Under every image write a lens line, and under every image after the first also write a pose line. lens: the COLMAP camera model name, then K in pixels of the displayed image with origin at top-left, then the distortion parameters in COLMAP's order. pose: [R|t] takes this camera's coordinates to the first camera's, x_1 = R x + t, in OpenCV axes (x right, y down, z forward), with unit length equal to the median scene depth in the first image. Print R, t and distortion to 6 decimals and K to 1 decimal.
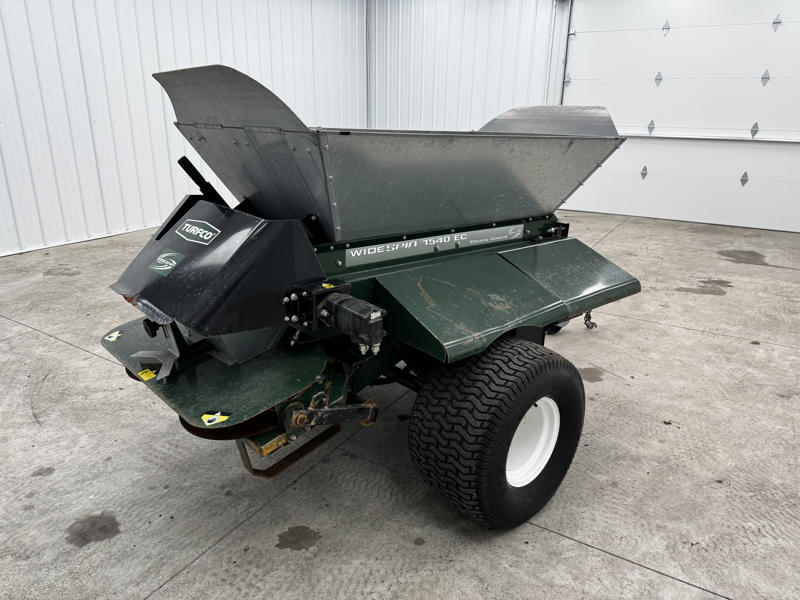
lens RADIAL K [[570.9, 0, 400.0], [0, 570.9, 300.0], [0, 0, 1]] dist [0.000351, -0.006532]
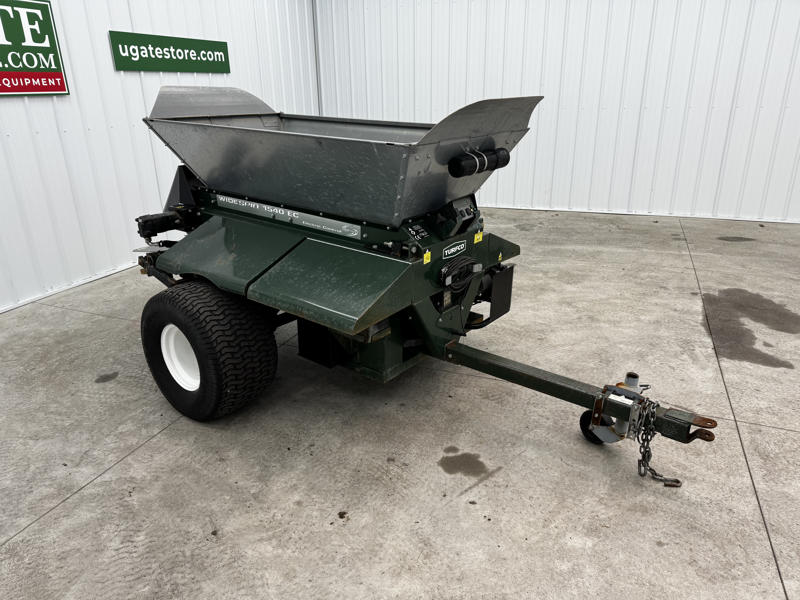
lens RADIAL K [[559.7, 0, 400.0], [0, 559.7, 300.0], [0, 0, 1]] dist [-0.007393, -0.004568]
pose [[0.175045, 0.330183, -0.927544, 1.429201], [-0.304314, 0.914104, 0.267969, -0.364681], [0.936351, 0.235357, 0.260489, 1.059444]]
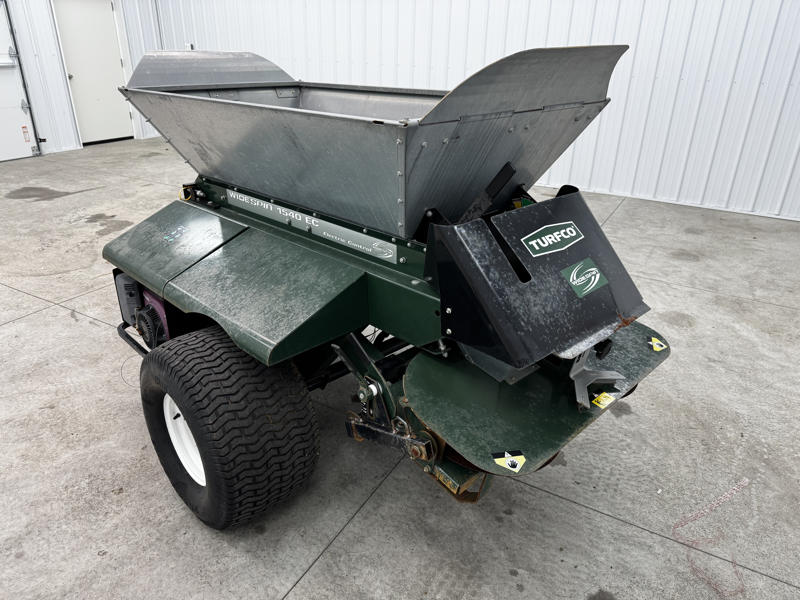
lens RADIAL K [[563.8, 0, 403.1], [0, 563.8, 300.0], [0, 0, 1]] dist [0.036568, -0.052791]
pose [[-0.029657, -0.434007, 0.900421, -1.023514], [0.294131, 0.857145, 0.422835, -0.413204], [-0.955305, 0.277382, 0.102235, 1.025651]]
